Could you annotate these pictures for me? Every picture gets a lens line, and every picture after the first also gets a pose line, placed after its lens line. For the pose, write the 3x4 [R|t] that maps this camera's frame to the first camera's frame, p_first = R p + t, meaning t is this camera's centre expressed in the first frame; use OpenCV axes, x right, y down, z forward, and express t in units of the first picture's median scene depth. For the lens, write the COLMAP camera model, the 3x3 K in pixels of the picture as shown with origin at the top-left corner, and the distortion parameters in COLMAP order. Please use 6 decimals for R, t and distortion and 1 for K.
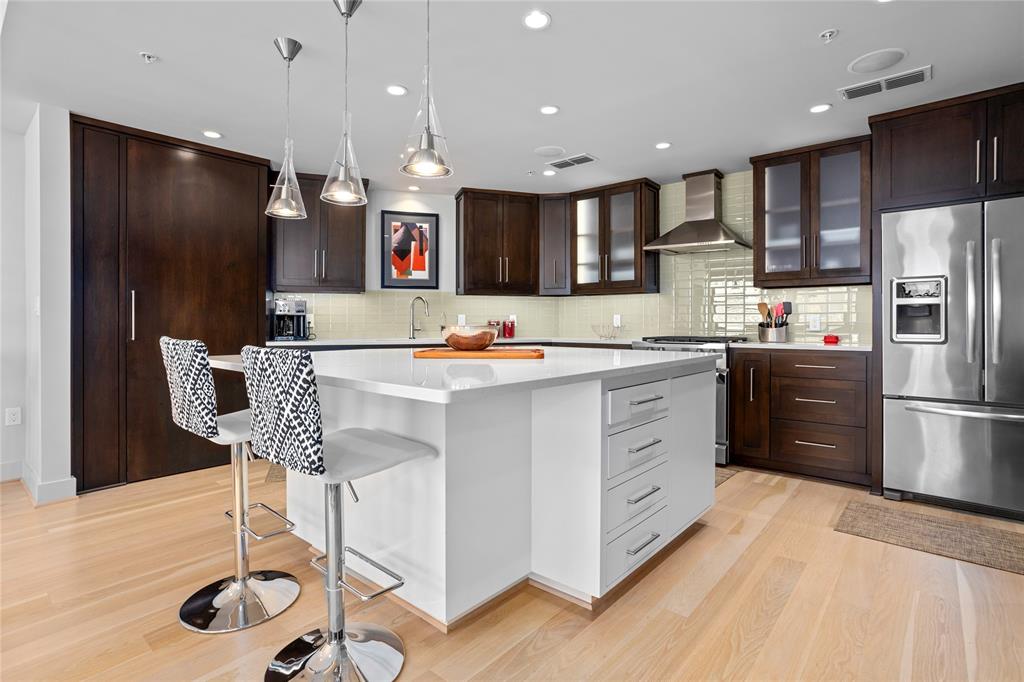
lens RADIAL K [[502.6, 0, 512.2], [0, 502.6, 322.1], [0, 0, 1]] dist [-0.052954, 0.032728]
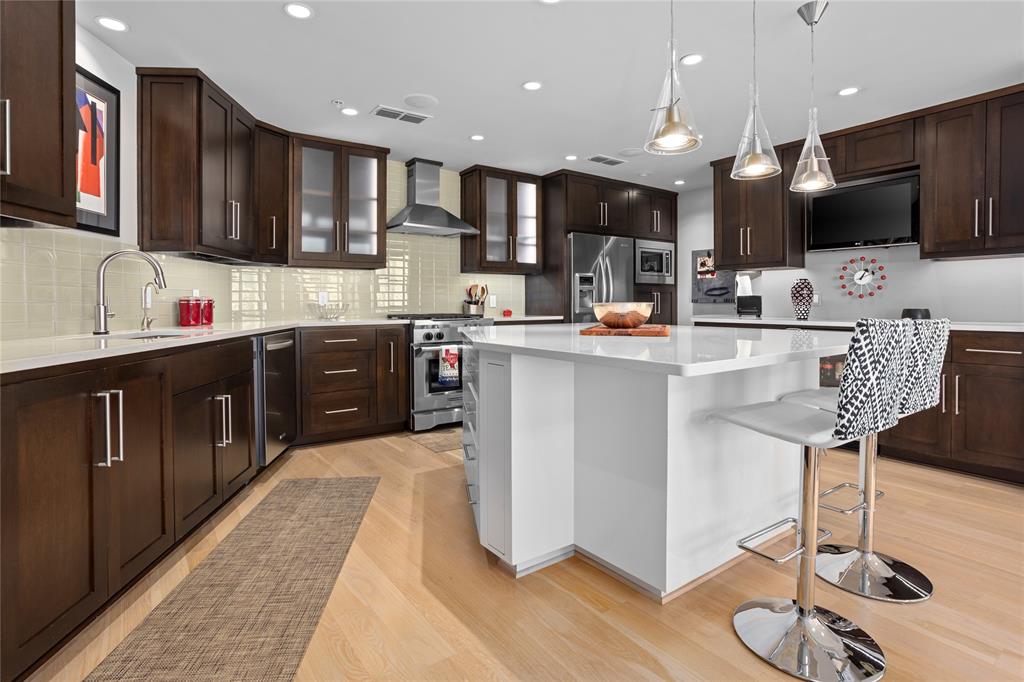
lens RADIAL K [[511.9, 0, 512.0], [0, 511.9, 304.3], [0, 0, 1]] dist [-0.049063, 0.033857]
pose [[0.239904, -0.006660, 0.970774, -0.575793], [0.000035, 0.999977, 0.006852, 0.000927], [-0.970797, -0.001610, 0.239899, 0.498512]]
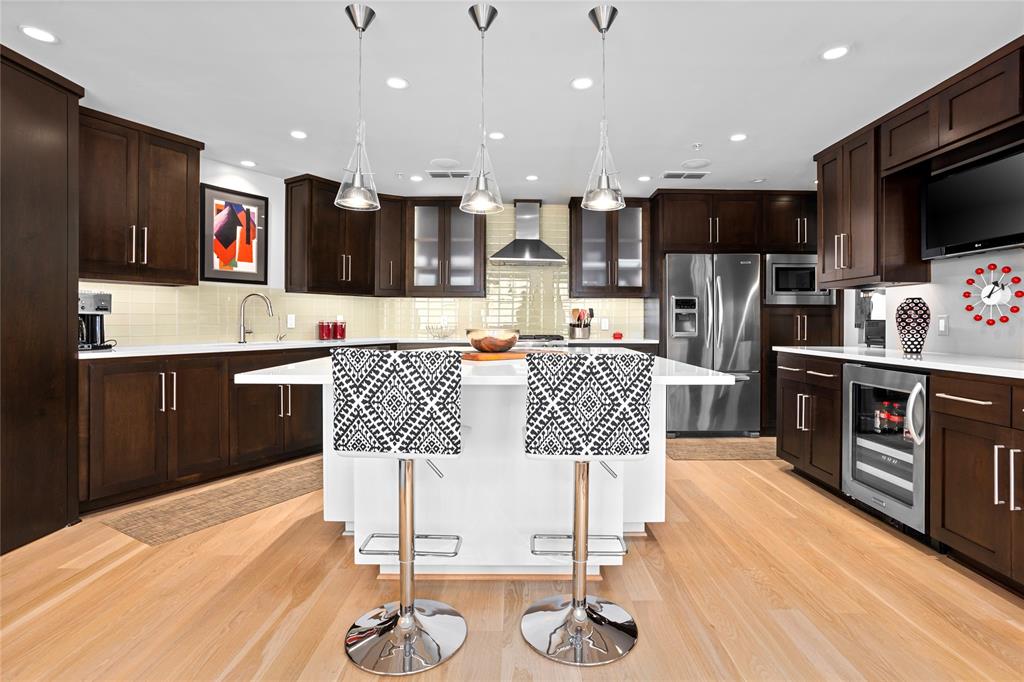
lens RADIAL K [[502.1, 0, 523.8], [0, 502.1, 318.8], [0, 0, 1]] dist [-0.051539, 0.028709]
pose [[0.755600, 0.003750, 0.655023, -0.385561], [-0.003579, 0.999992, -0.001596, -0.007771], [-0.655024, -0.001139, 0.755607, 0.069434]]
